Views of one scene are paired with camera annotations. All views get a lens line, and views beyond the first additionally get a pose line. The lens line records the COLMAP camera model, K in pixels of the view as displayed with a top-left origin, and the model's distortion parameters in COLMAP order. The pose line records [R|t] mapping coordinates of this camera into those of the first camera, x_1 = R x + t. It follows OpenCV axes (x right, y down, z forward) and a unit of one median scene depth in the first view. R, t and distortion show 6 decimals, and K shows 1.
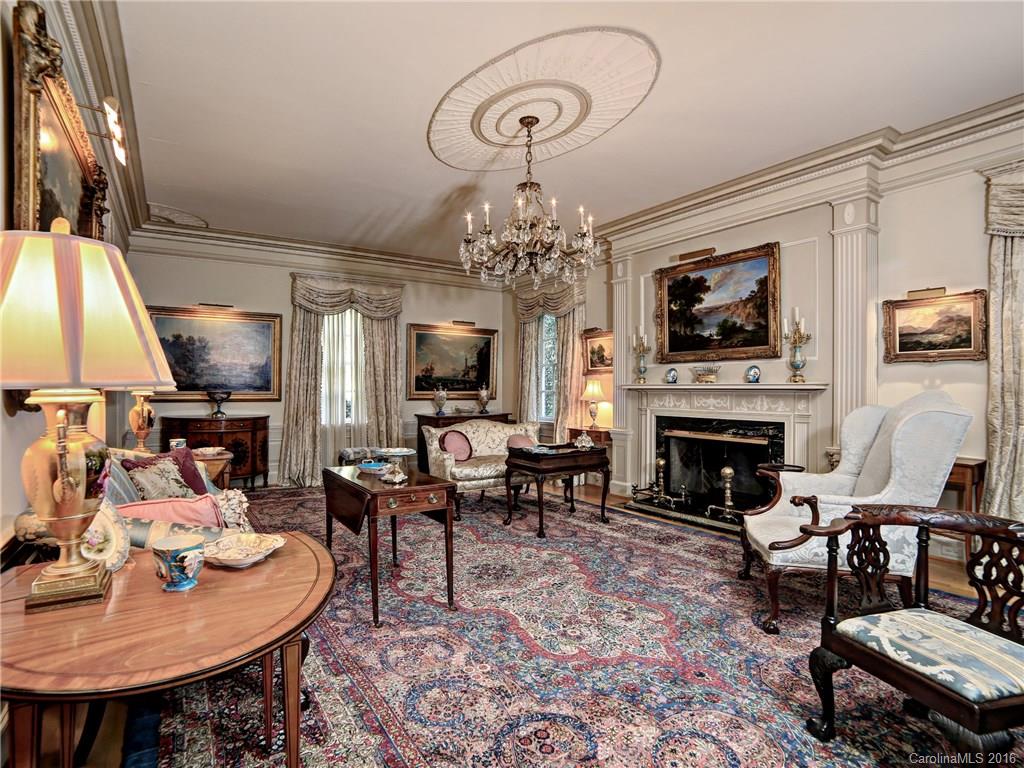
lens RADIAL K [[512.7, 0, 512.0], [0, 512.7, 384.0], [0, 0, 1]] dist [-0.089588, 0.000367]
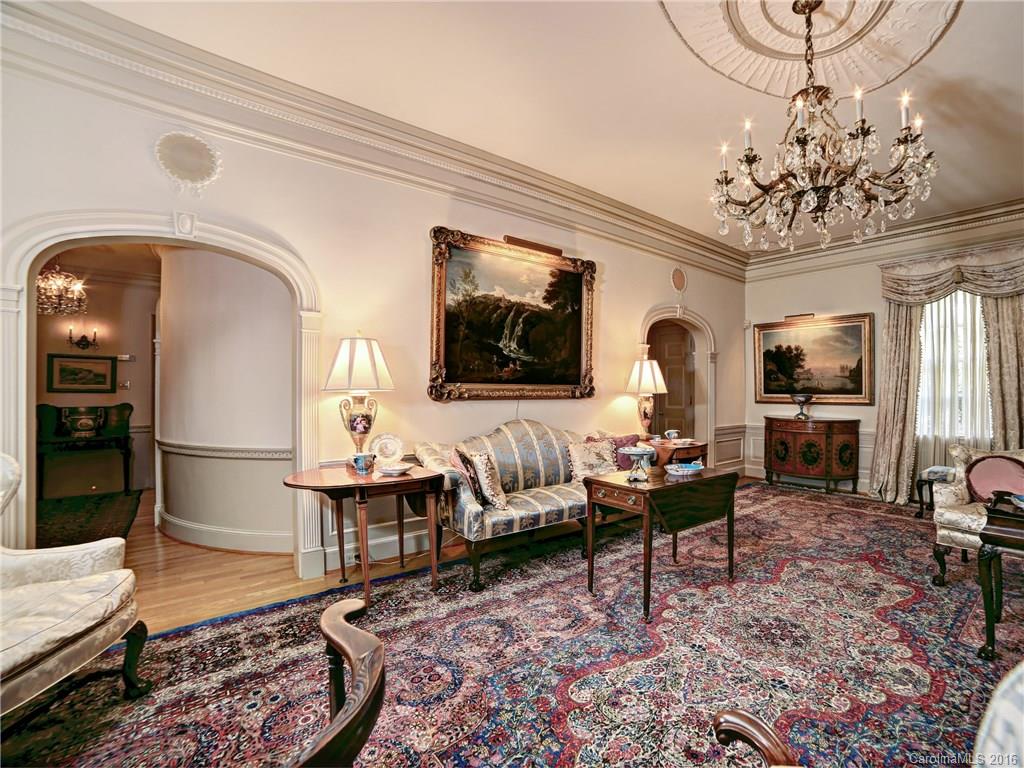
lens RADIAL K [[457.2, 0, 512.0], [0, 457.2, 384.0], [0, 0, 1]] dist [-0.122231, 0.030722]
pose [[0.063809, -0.016885, -0.997819, 0.524530], [0.005035, 0.999850, -0.016597, 0.007354], [0.997949, -0.003965, 0.063885, 0.515847]]
